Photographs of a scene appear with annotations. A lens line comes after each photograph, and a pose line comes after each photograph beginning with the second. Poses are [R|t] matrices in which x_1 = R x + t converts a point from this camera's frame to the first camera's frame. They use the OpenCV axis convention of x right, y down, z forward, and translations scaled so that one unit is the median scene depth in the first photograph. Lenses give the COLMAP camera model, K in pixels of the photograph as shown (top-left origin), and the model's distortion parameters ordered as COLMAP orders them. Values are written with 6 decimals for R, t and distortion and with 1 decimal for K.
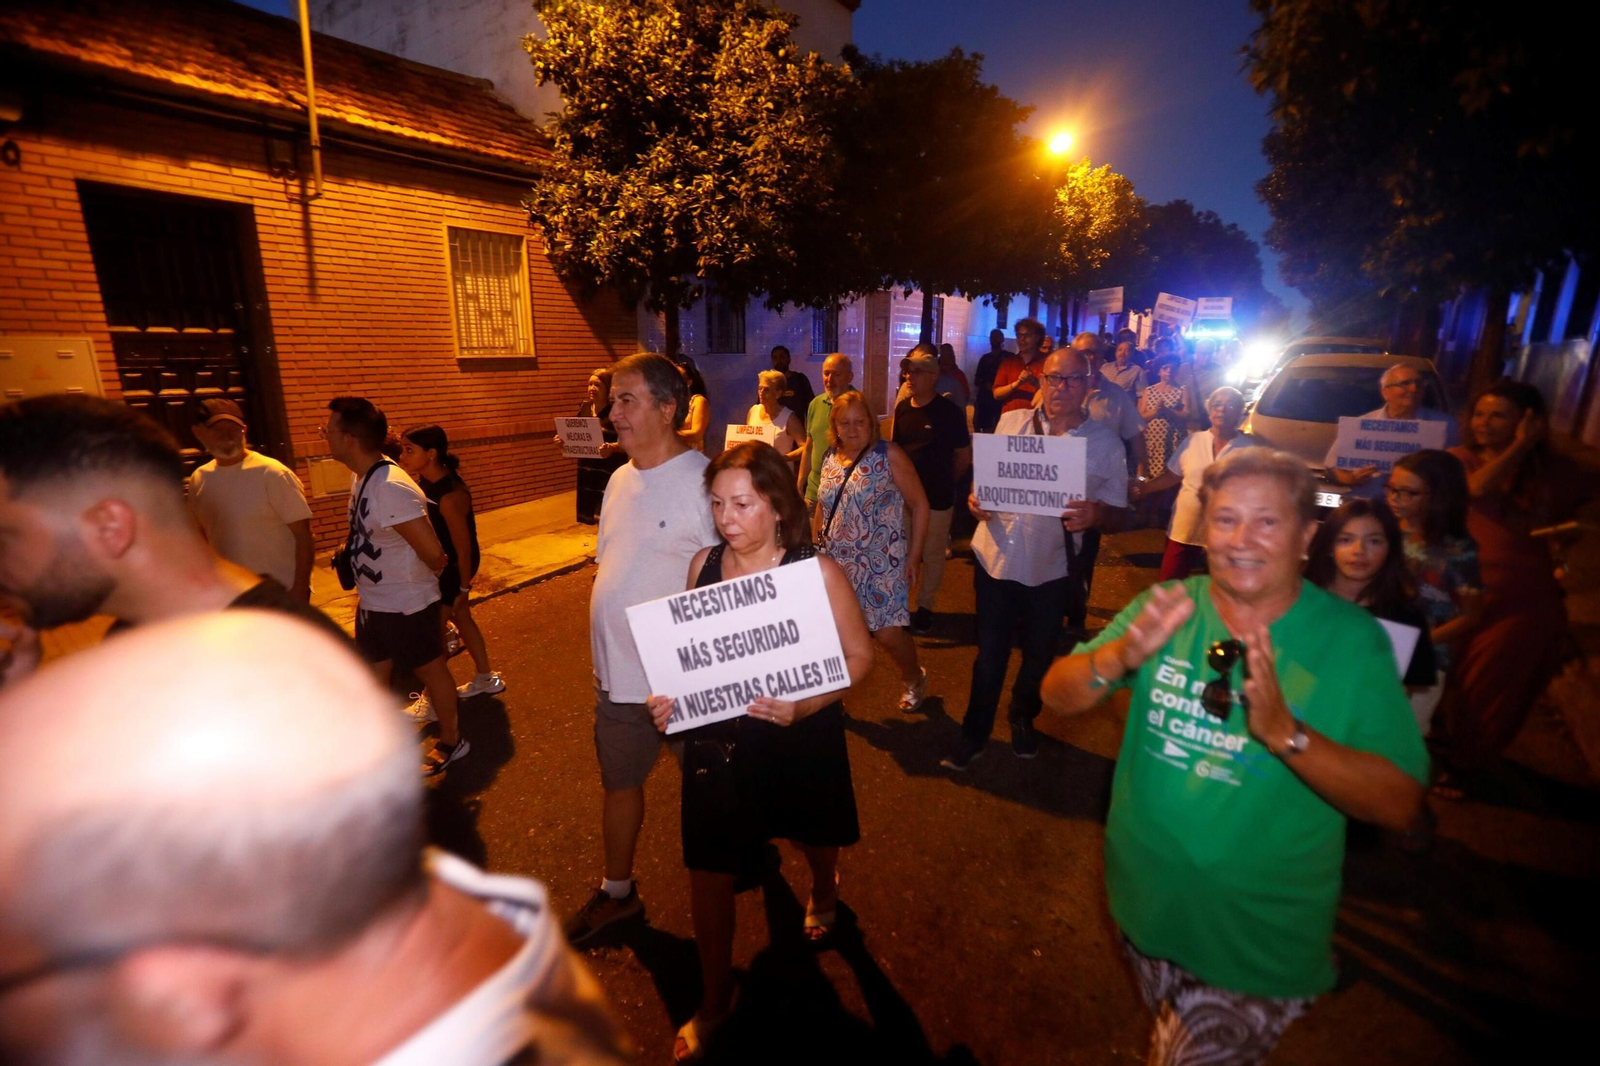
lens RADIAL K [[729.4, 0, 791.5], [0, 729.4, 540.2], [0, 0, 1]] dist [-0.059041, 0.028380]
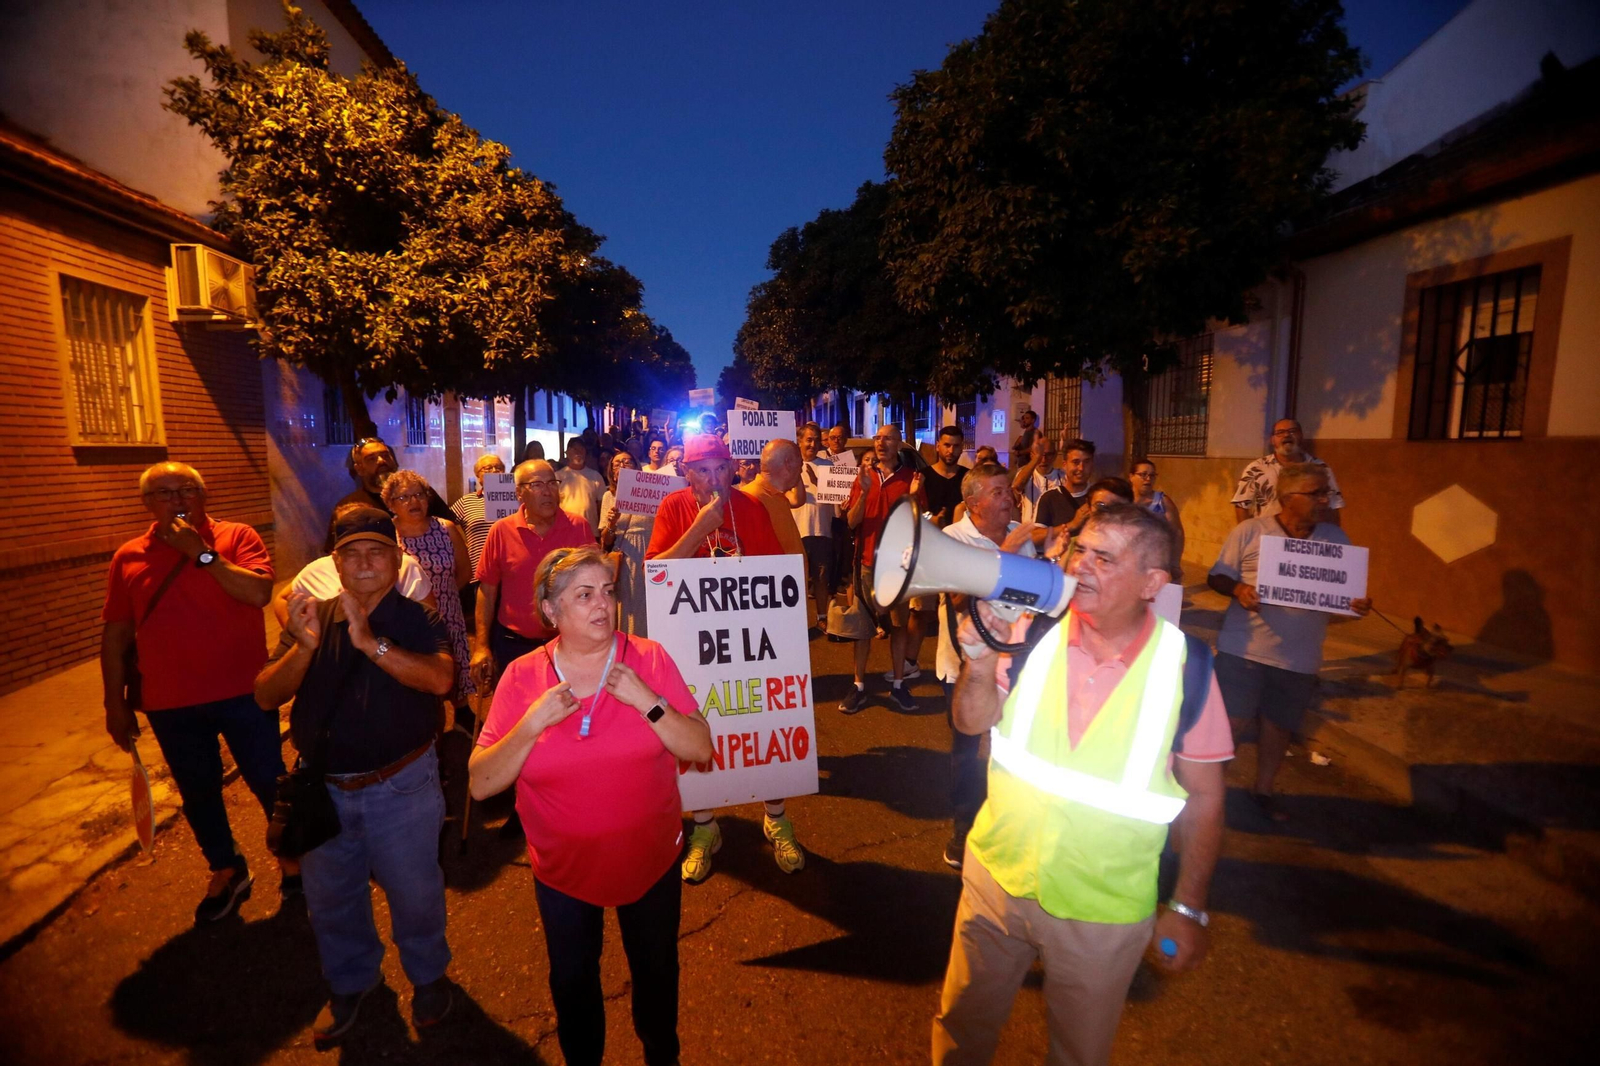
lens RADIAL K [[731.6, 0, 777.7], [0, 731.6, 530.6], [0, 0, 1]] dist [0.015342, 0.000686]
pose [[0.747138, -0.081496, 0.659654, -0.423869], [0.172063, 0.982339, -0.073520, 0.012573], [-0.642011, 0.168432, 0.747965, -0.021244]]
